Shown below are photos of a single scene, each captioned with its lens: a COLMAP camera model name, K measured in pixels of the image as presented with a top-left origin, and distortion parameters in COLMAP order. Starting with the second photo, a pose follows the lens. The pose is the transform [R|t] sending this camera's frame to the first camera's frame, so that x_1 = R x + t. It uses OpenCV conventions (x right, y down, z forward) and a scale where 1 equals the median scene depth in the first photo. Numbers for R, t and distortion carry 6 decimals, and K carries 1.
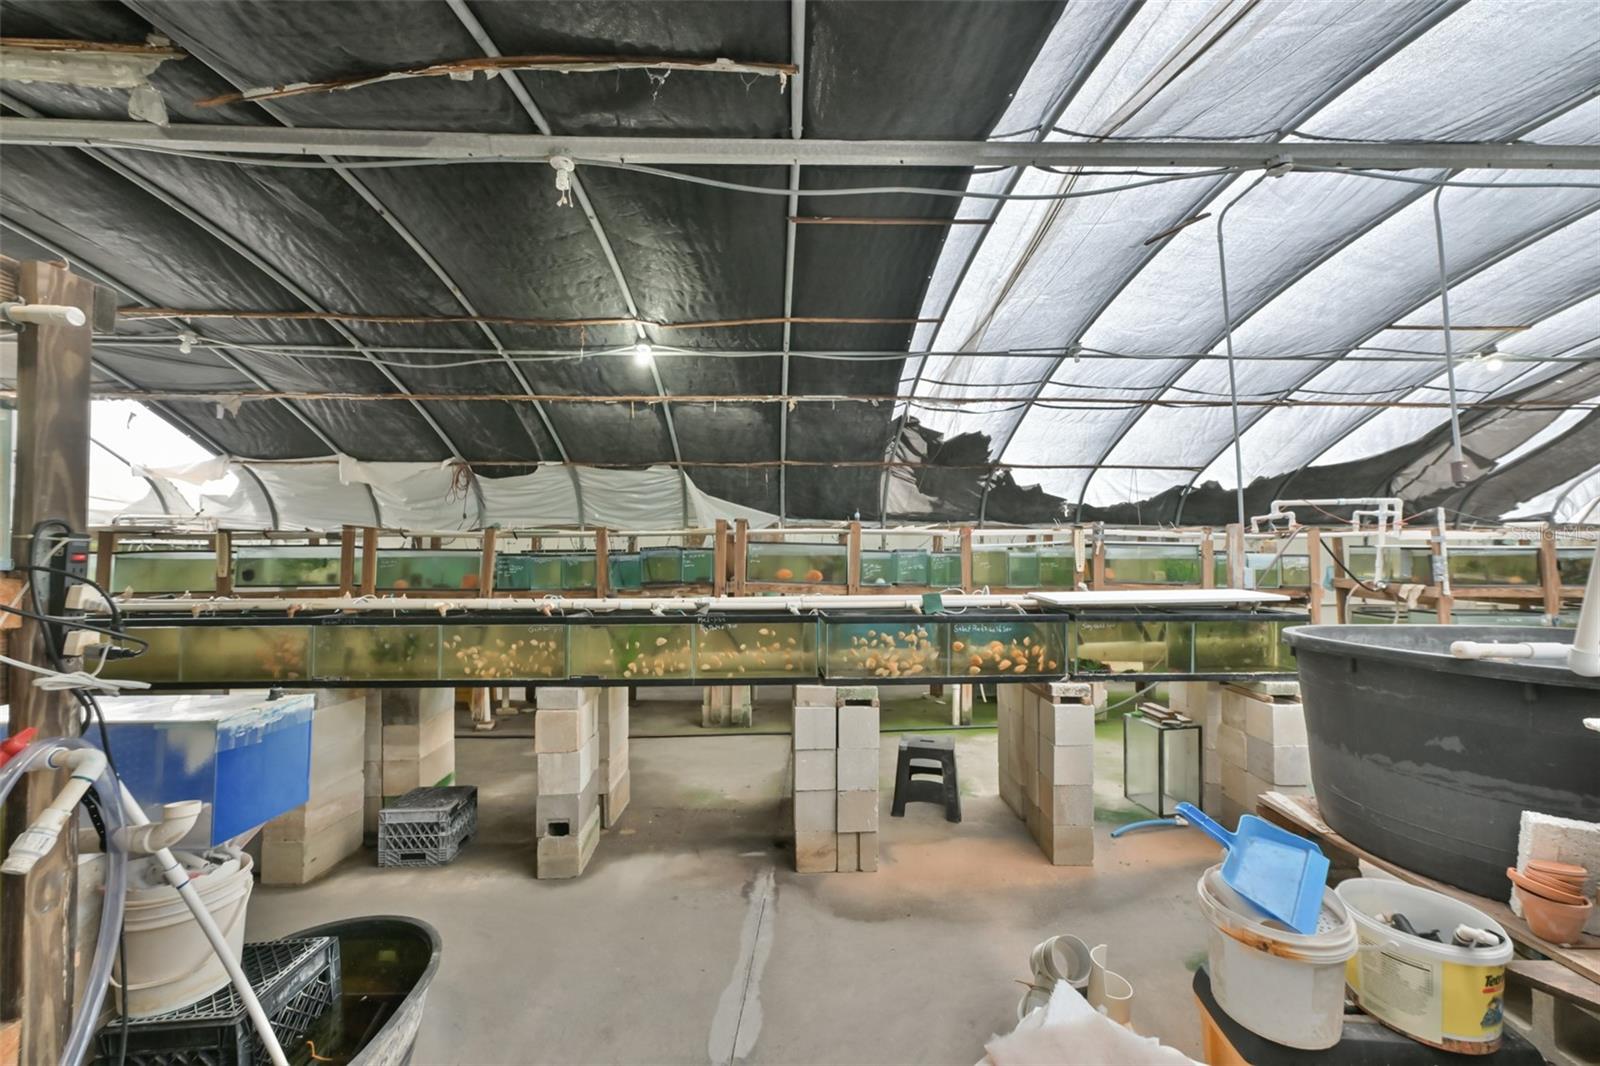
lens RADIAL K [[626.9, 0, 799.5], [0, 626.9, 542.1], [0, 0, 1]] dist [0.001501, -0.000761]
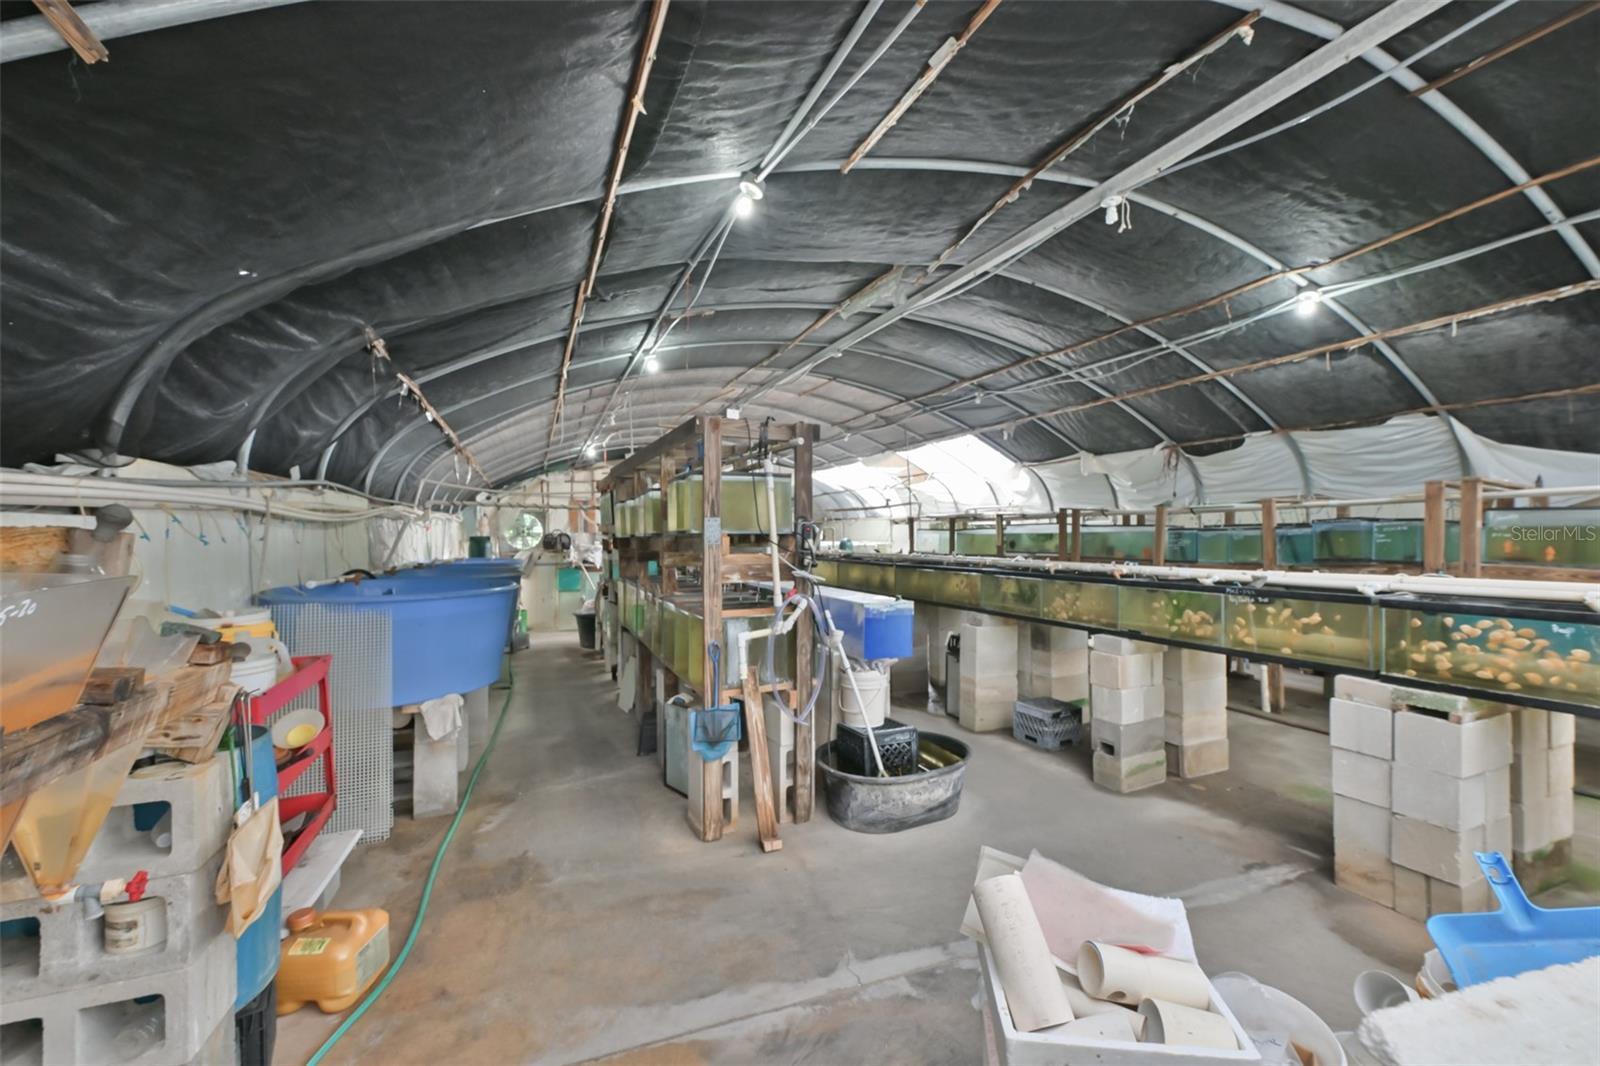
lens RADIAL K [[626.9, 0, 811.6], [0, 626.9, 534.8], [0, 0, 1]] dist [0.001501, -0.000761]
pose [[0.384037, -0.001699, -0.923316, 0.306817], [0.023950, 0.999680, 0.008122, 0.006123], [0.923007, -0.025233, 0.383955, -0.003417]]
